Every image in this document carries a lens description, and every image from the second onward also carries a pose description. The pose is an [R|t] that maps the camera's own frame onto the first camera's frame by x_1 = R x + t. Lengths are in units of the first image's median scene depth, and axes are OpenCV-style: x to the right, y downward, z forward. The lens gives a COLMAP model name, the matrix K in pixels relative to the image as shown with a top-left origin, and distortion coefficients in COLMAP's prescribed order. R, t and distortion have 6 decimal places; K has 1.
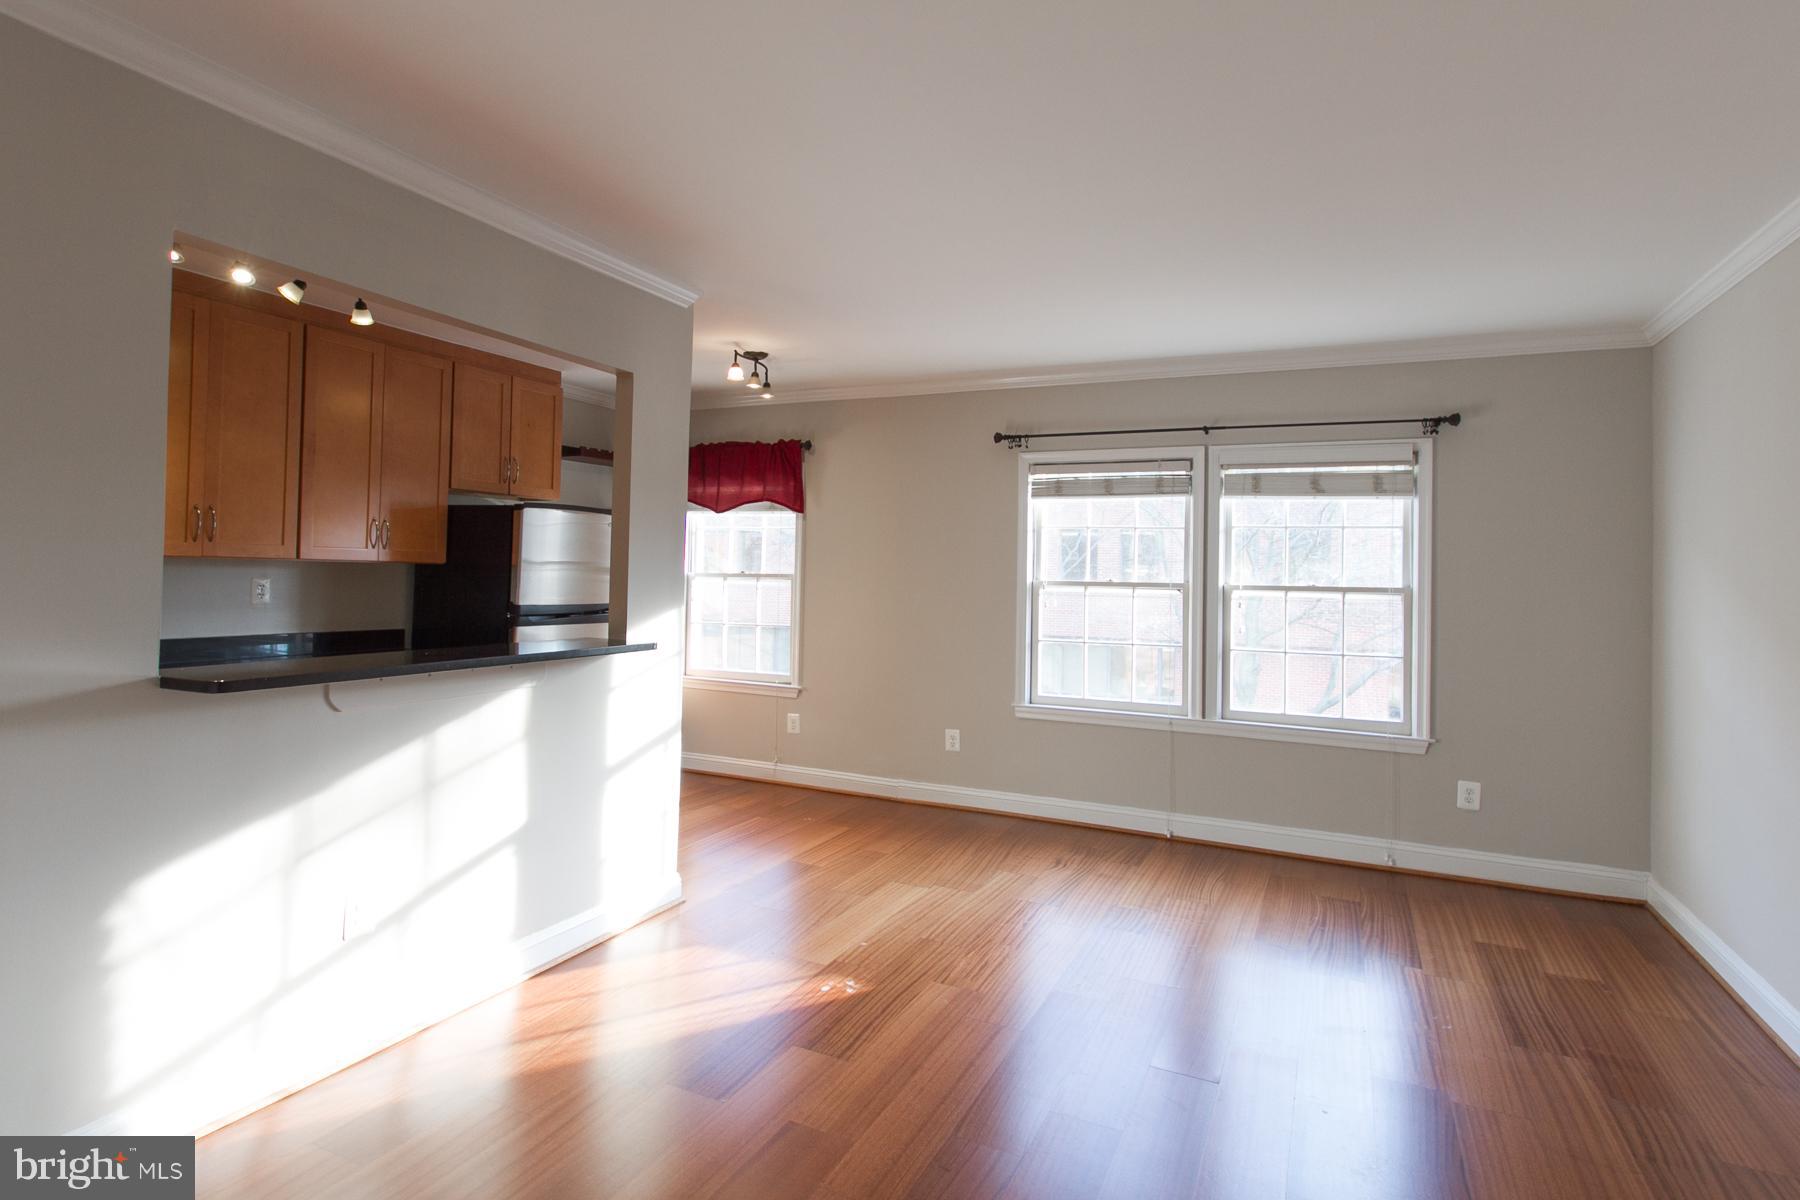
lens RADIAL K [[925.9, 0, 887.5], [0, 925.9, 564.1], [0, 0, 1]] dist [0.002708, -0.002393]
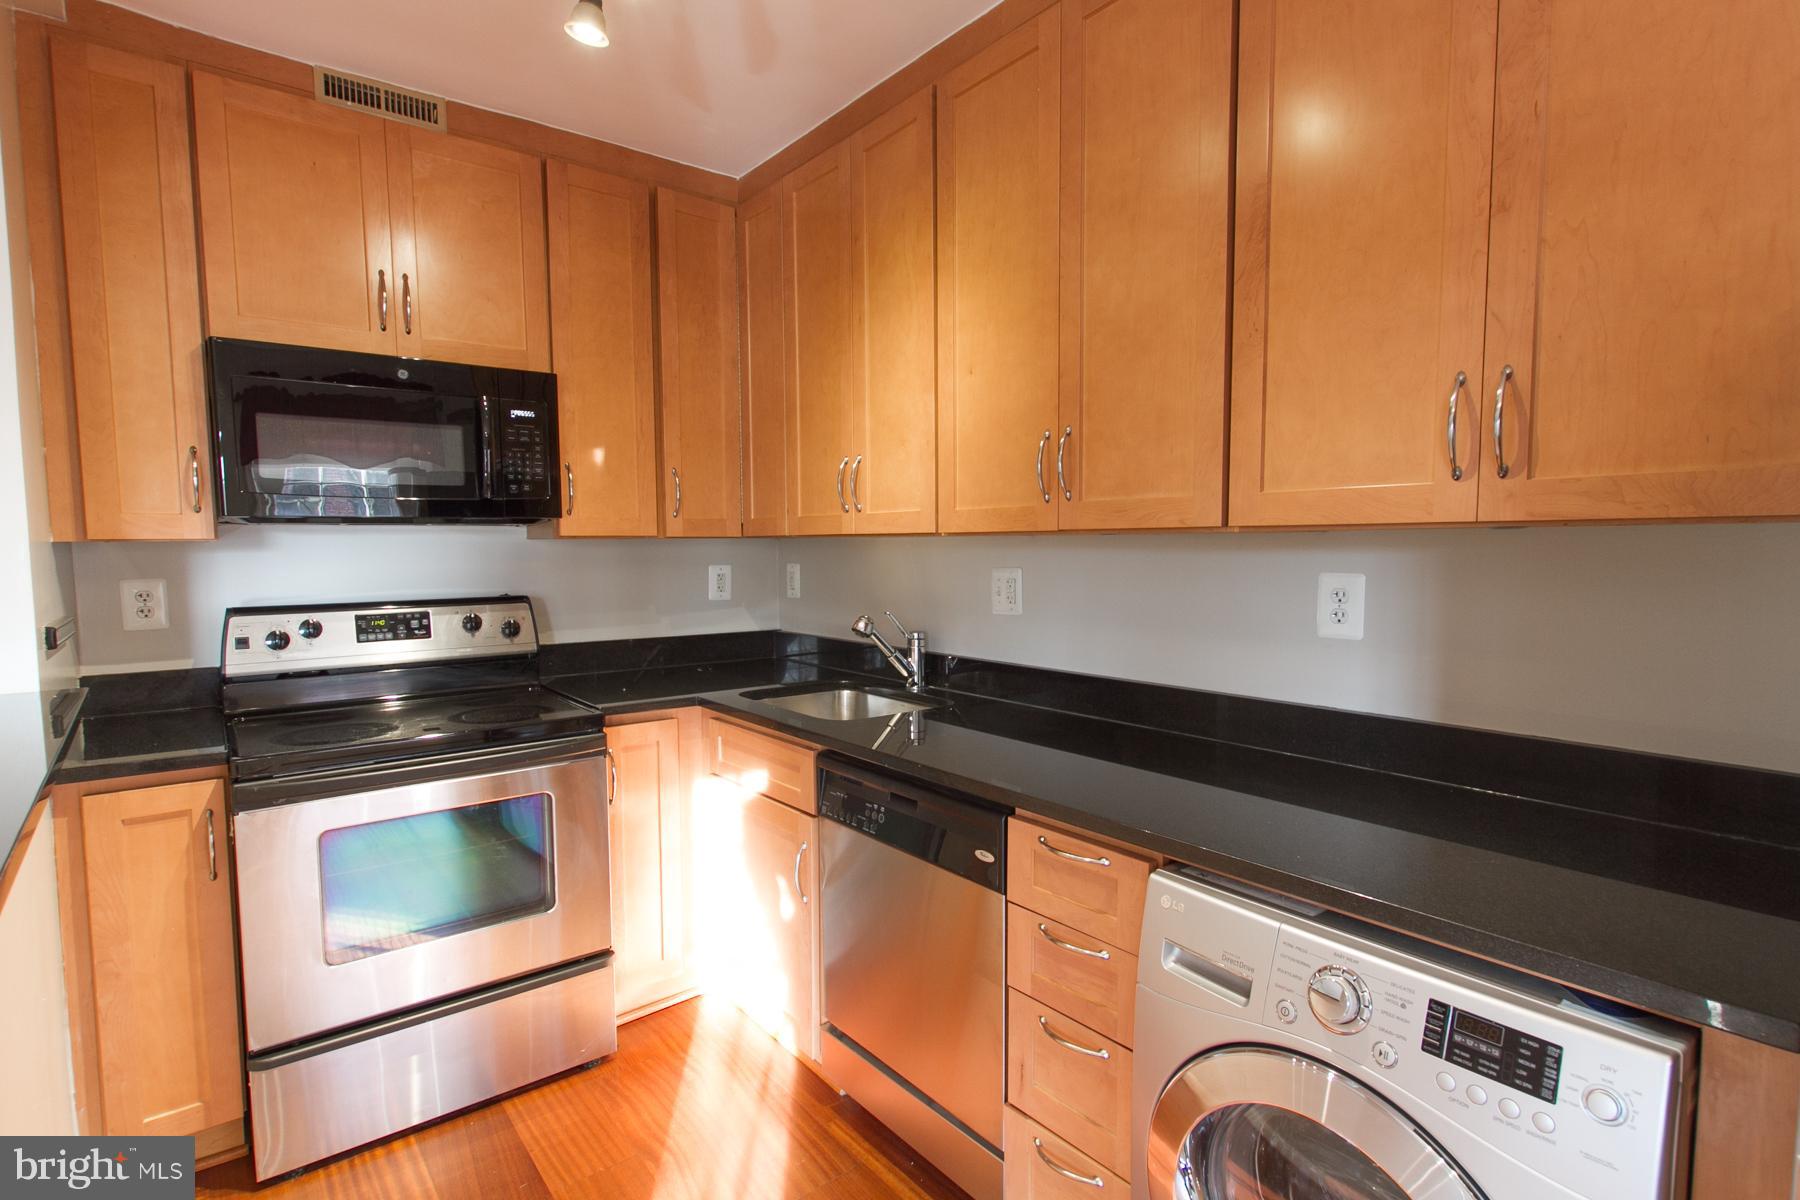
lens RADIAL K [[885.4, 0, 903.2], [0, 885.4, 608.3], [0, 0, 1]] dist [0.014638, -0.009560]
pose [[-0.433840, 0.044377, -0.899896, -0.210811], [0.006509, 0.998915, 0.046122, 0.009683], [0.900966, 0.014152, -0.433658, 0.927734]]
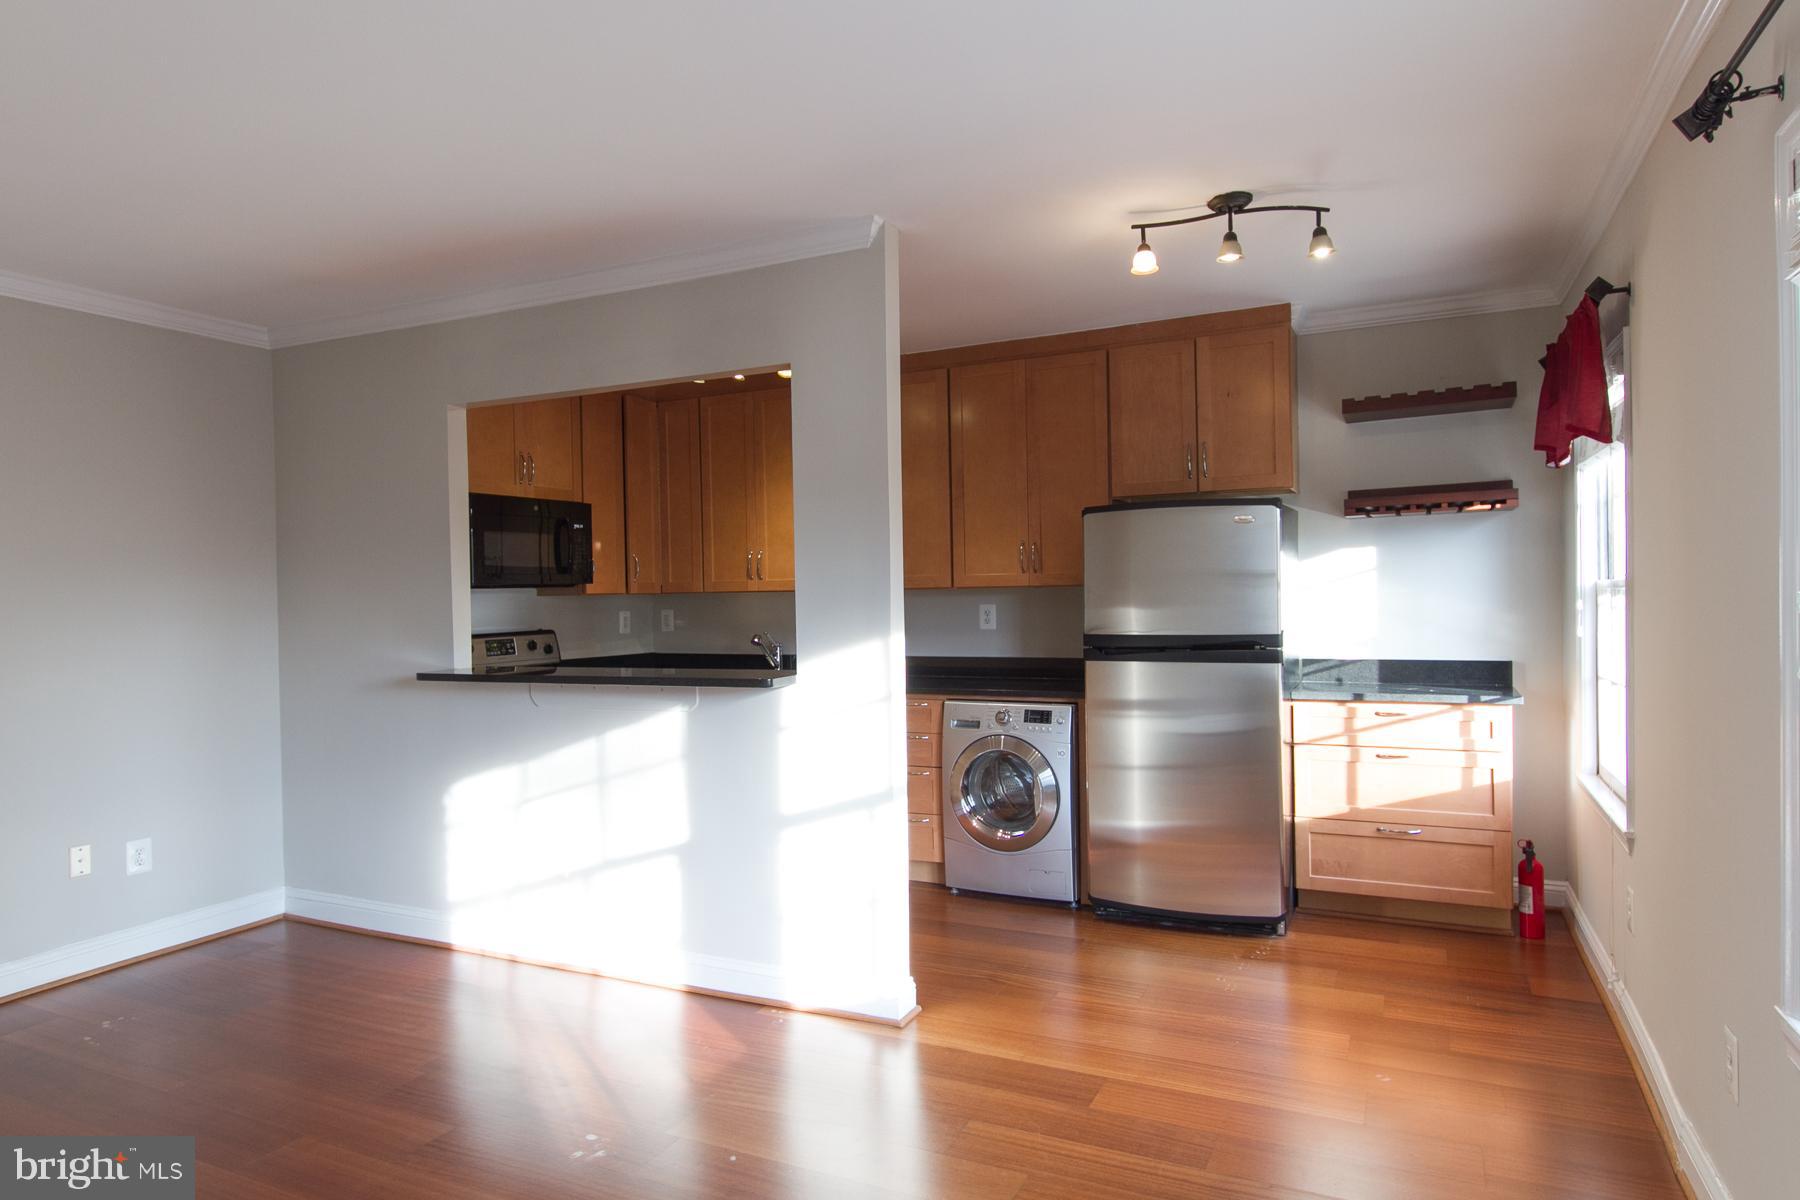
lens RADIAL K [[1070.2, 0, 900.0], [0, 1070.2, 600.0], [0, 0, 1]] dist [0.000245, 0.001683]
pose [[-0.006811, -0.015427, -0.999858, 0.546693], [0.029862, 0.999432, -0.015624, 0.024034], [0.999531, -0.029964, -0.006347, 0.843524]]
